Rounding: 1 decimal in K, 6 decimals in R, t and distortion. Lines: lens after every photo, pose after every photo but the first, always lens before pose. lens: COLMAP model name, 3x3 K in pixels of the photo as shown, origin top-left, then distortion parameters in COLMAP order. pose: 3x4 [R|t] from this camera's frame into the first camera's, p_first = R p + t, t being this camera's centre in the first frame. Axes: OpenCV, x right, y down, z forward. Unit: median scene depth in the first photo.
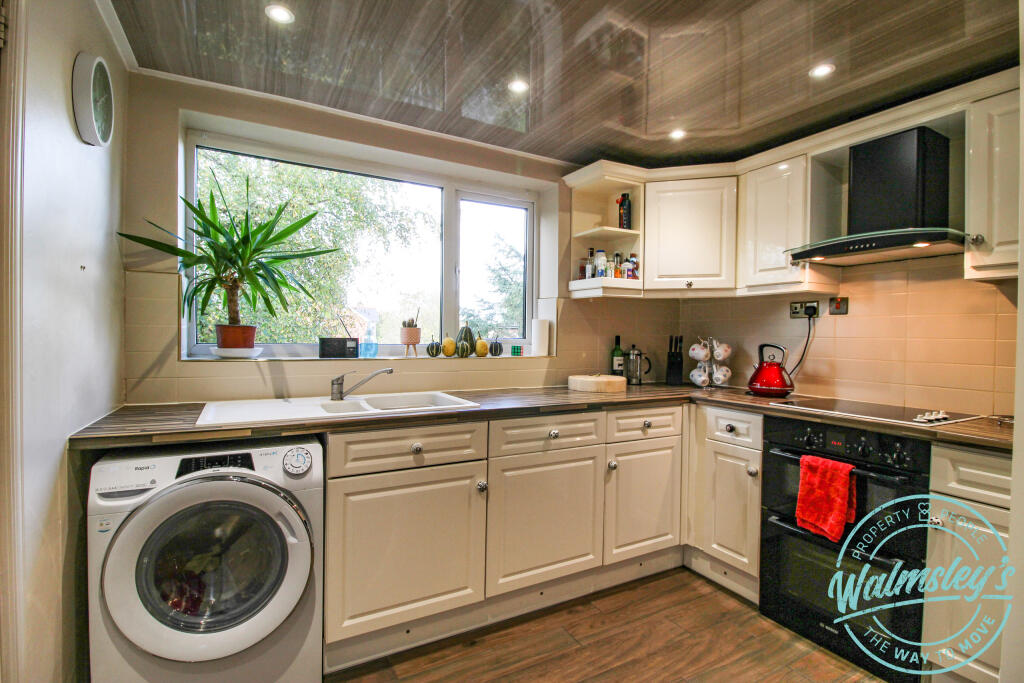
lens RADIAL K [[475.4, 0, 510.1], [0, 475.4, 340.1], [0, 0, 1]] dist [-0.014562, -0.005390]
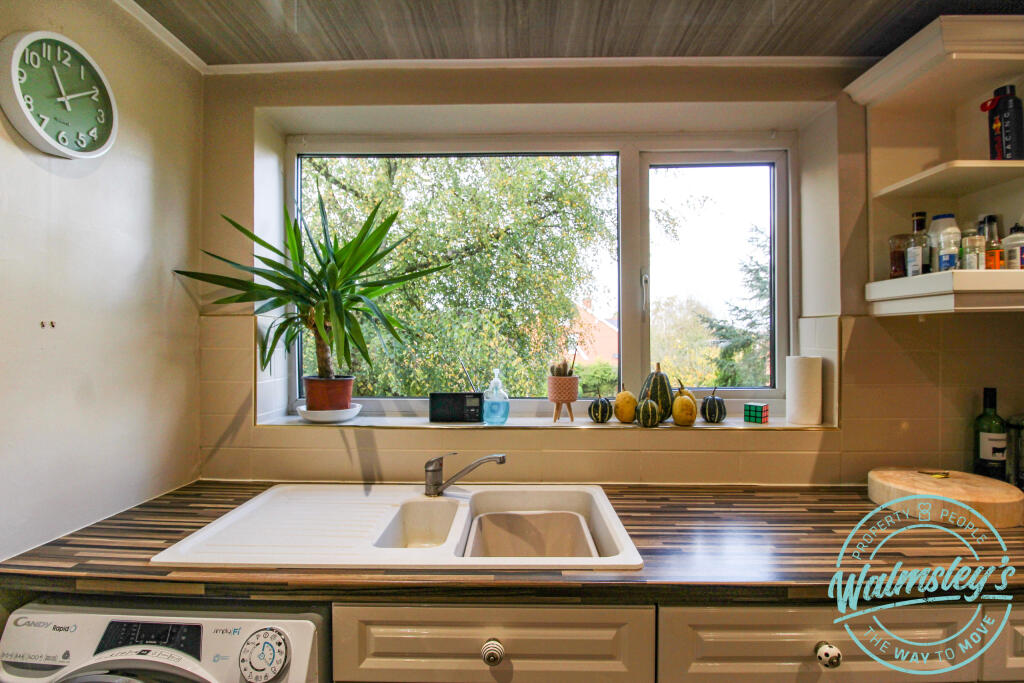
lens RADIAL K [[475.4, 0, 508.6], [0, 475.4, 341.6], [0, 0, 1]] dist [-0.014562, -0.005390]
pose [[0.865720, -0.016652, -0.500251, 0.044527], [0.008122, 0.999782, -0.019224, -0.055837], [0.500462, 0.012580, 0.865667, 0.378796]]
